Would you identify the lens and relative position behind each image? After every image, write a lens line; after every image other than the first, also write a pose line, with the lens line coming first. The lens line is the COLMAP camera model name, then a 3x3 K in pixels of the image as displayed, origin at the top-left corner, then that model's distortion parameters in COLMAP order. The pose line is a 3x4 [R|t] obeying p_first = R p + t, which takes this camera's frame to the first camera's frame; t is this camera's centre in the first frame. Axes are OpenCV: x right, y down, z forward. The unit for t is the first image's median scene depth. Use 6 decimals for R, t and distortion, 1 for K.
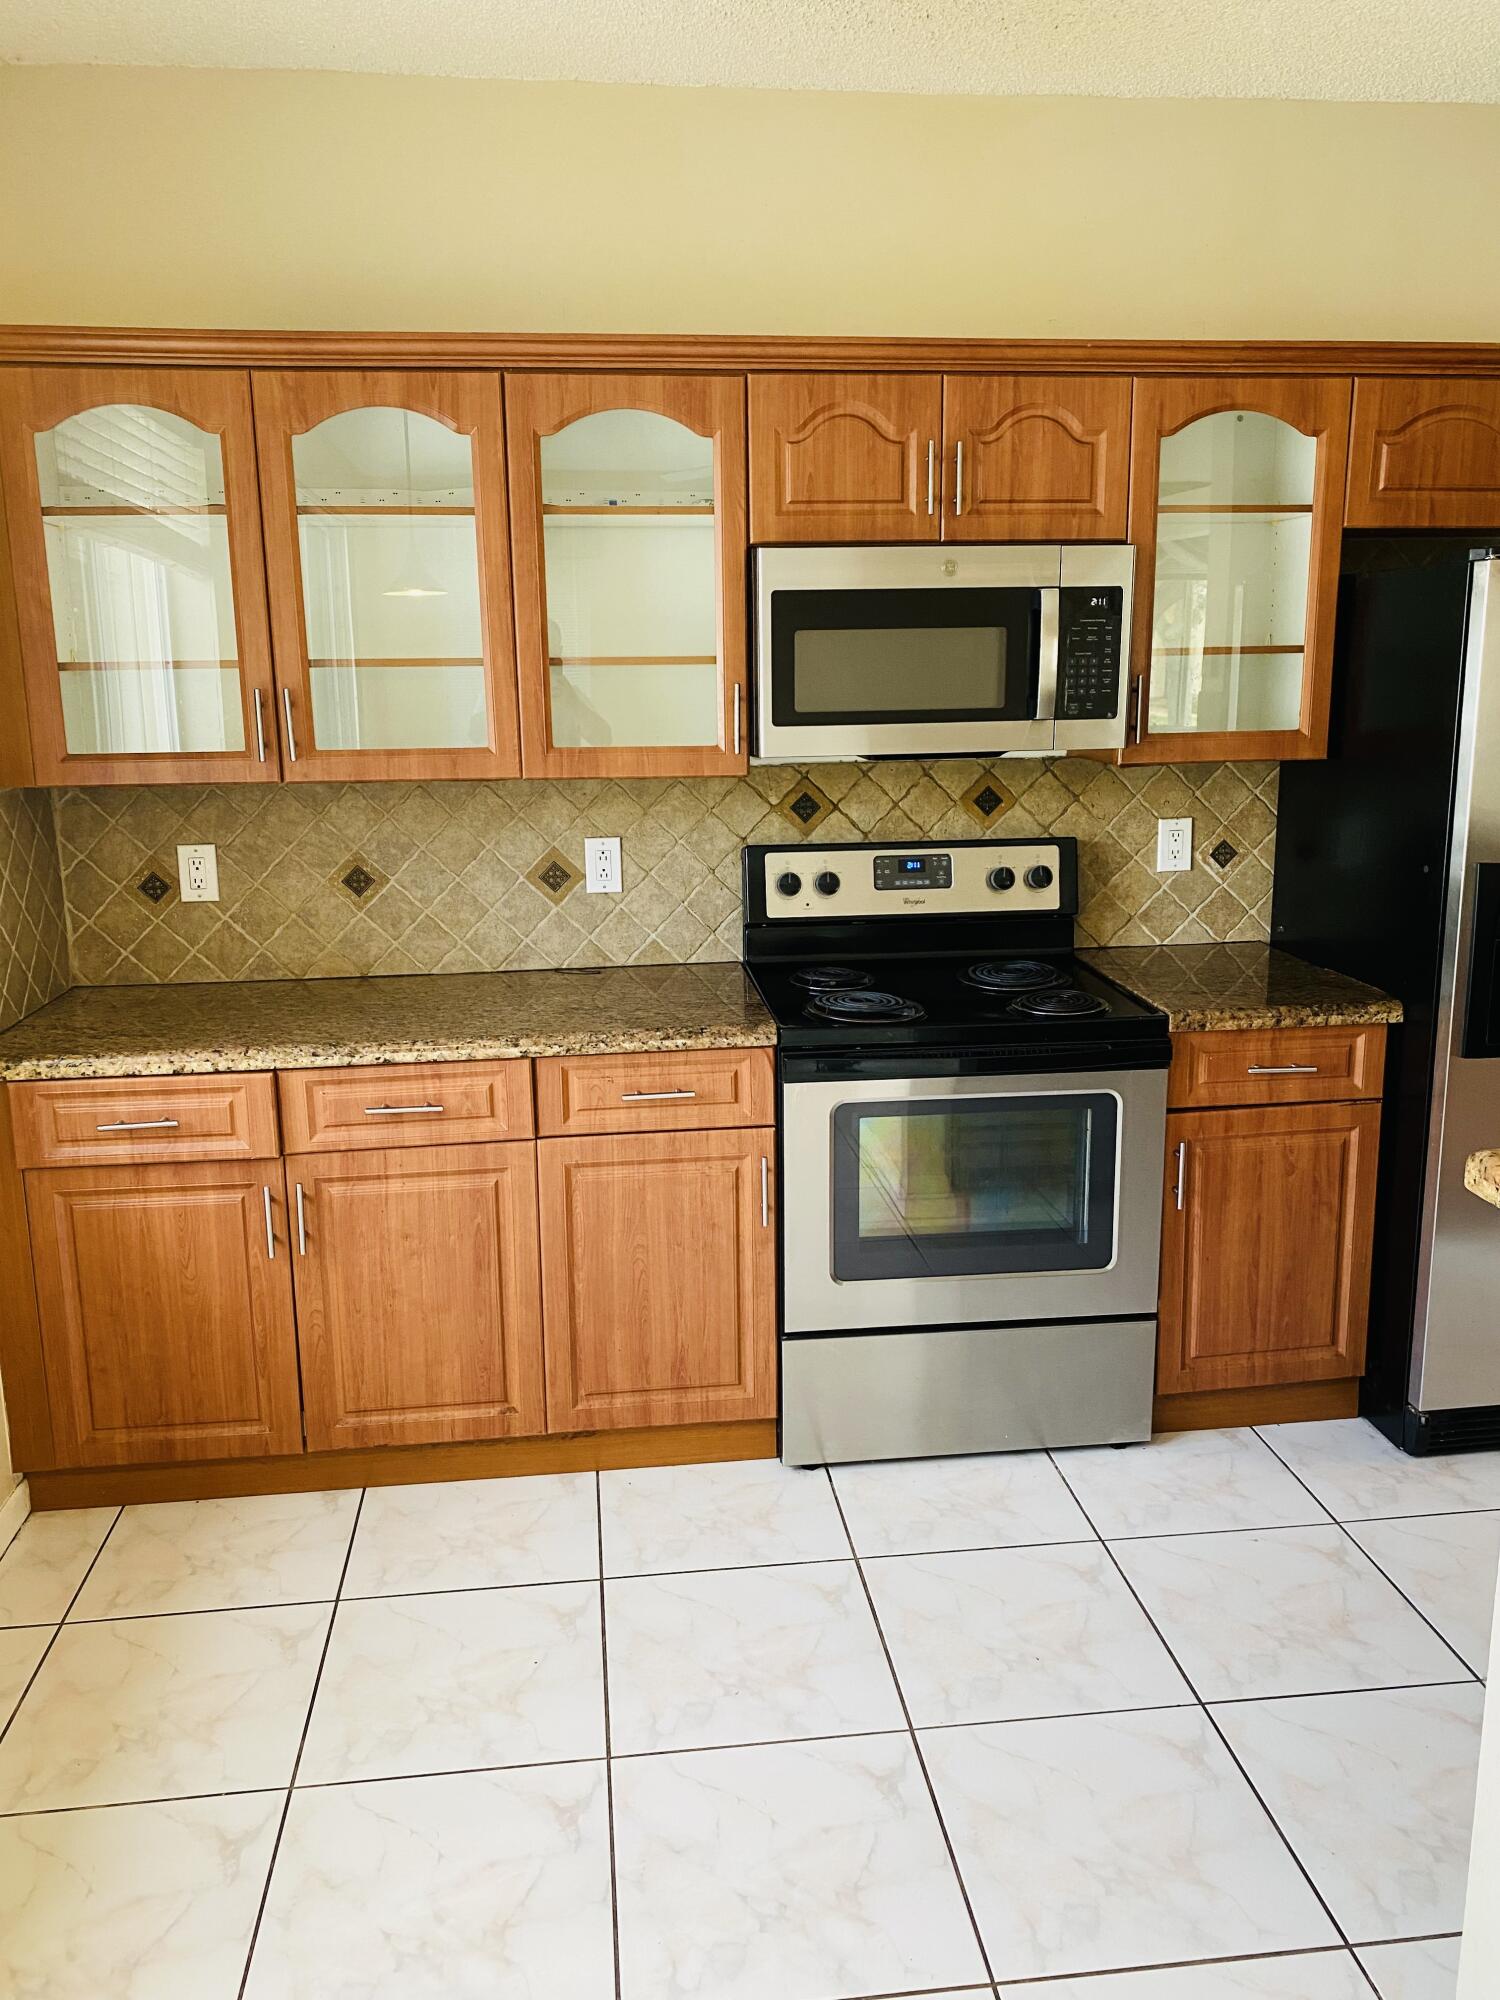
lens RADIAL K [[1519.2, 0, 758.9], [0, 1519.2, 985.4], [0, 0, 1]] dist [-0.000580, -0.002665]
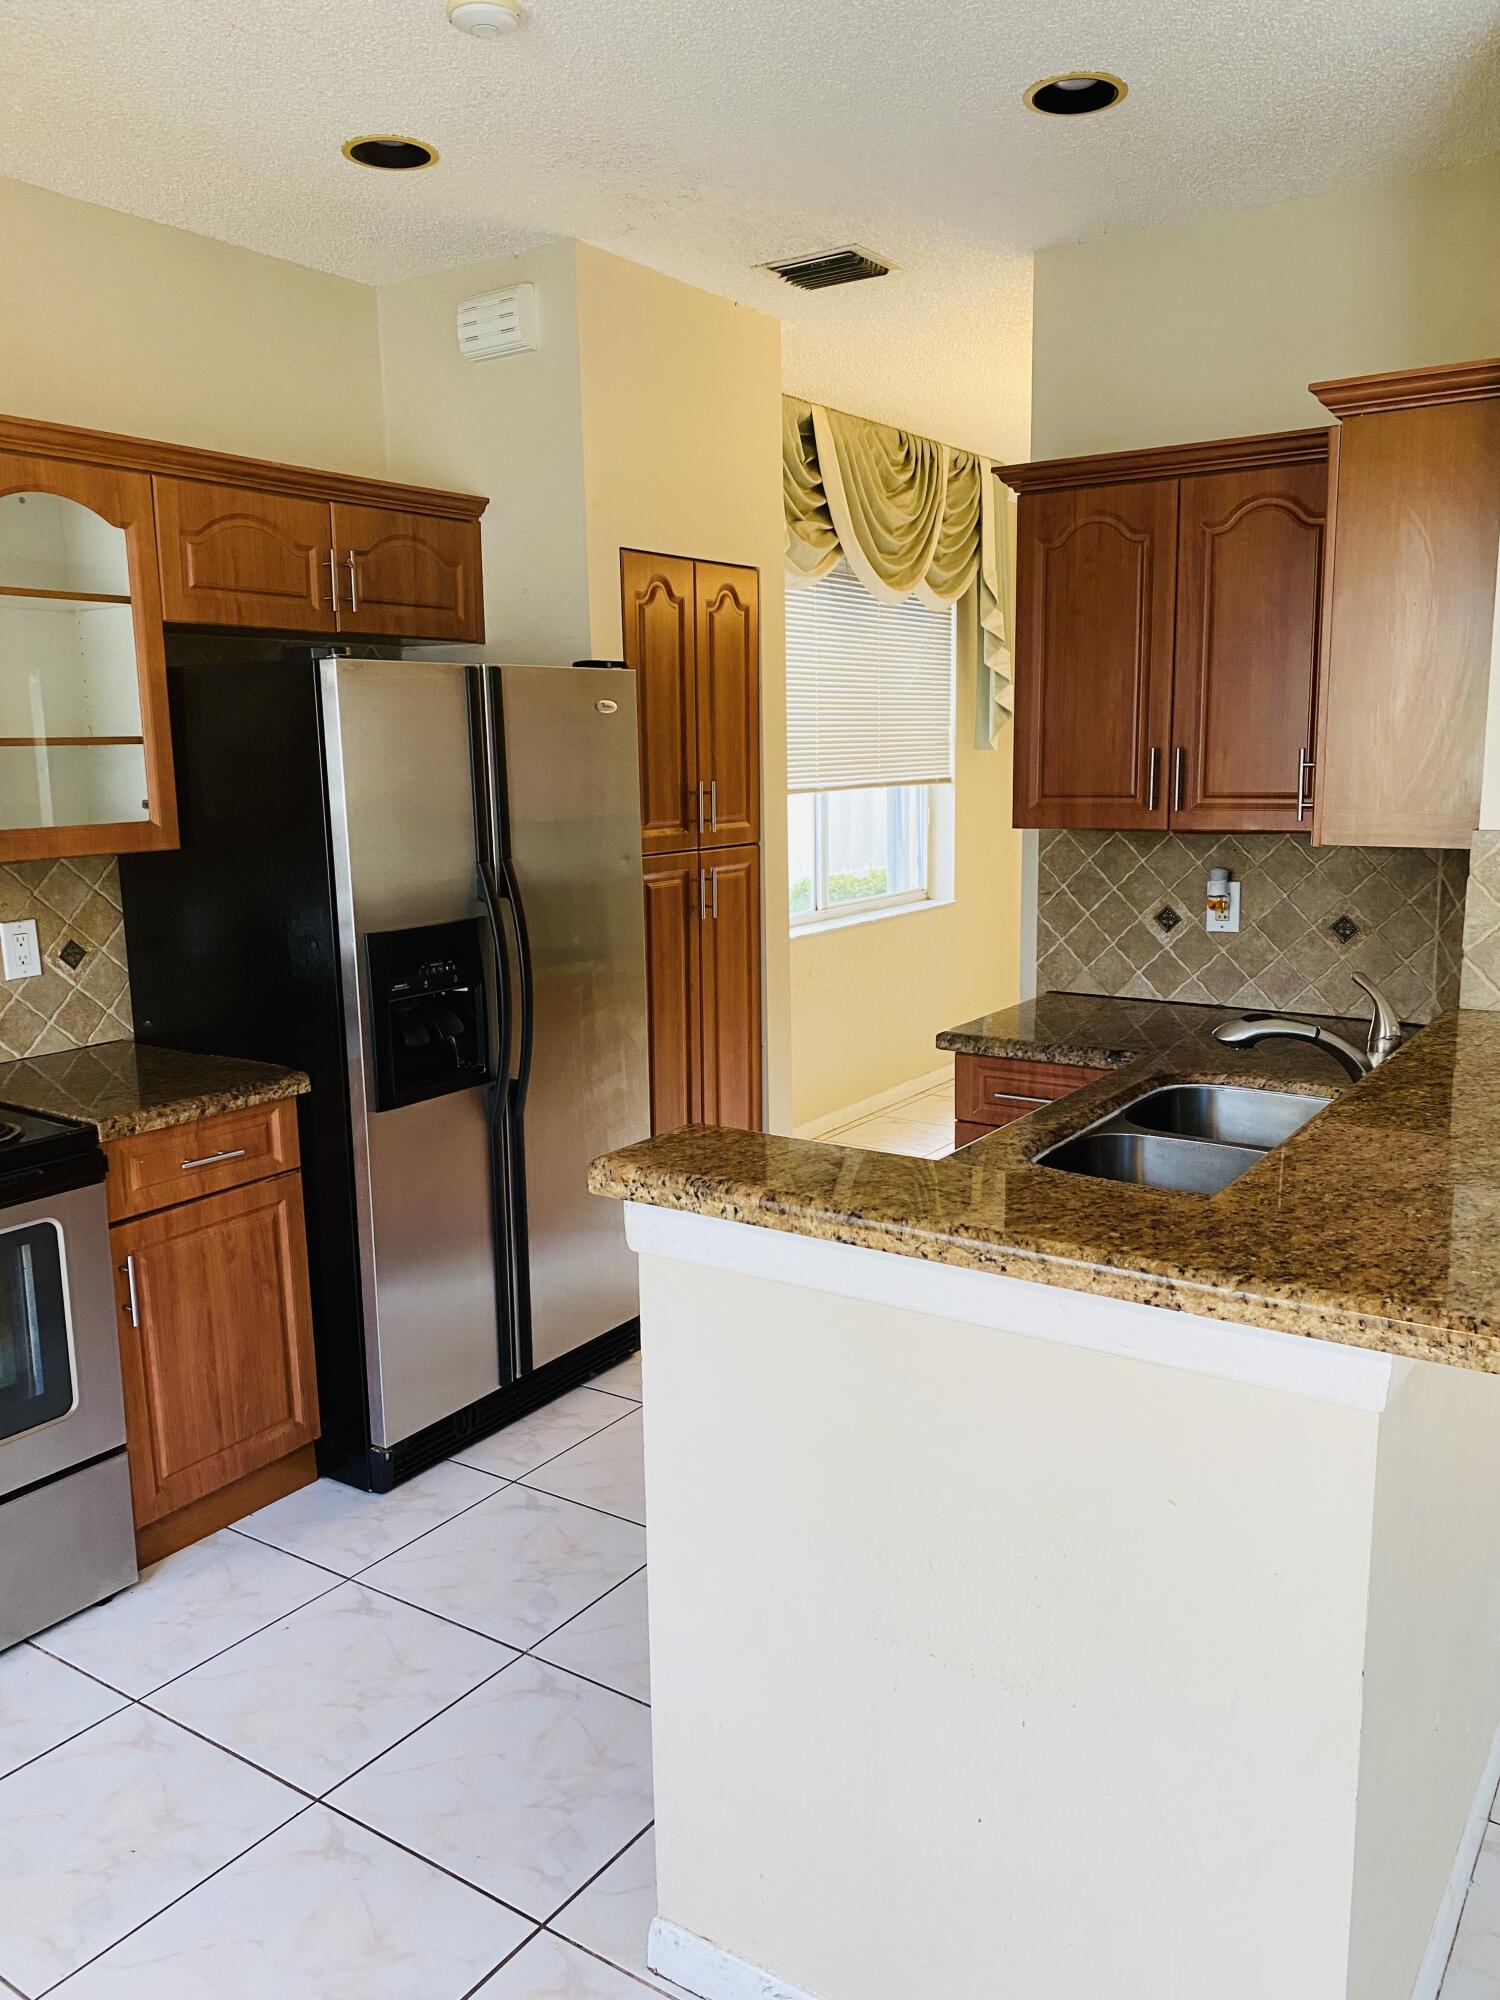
lens RADIAL K [[1519.2, 0, 765.4], [0, 1519.2, 1007.9], [0, 0, 1]] dist [-0.000580, -0.002665]
pose [[0.650162, -0.125965, 0.749281, -0.146262], [0.163912, 0.986193, 0.023564, -0.005614], [-0.741905, 0.107496, 0.661832, 0.061940]]
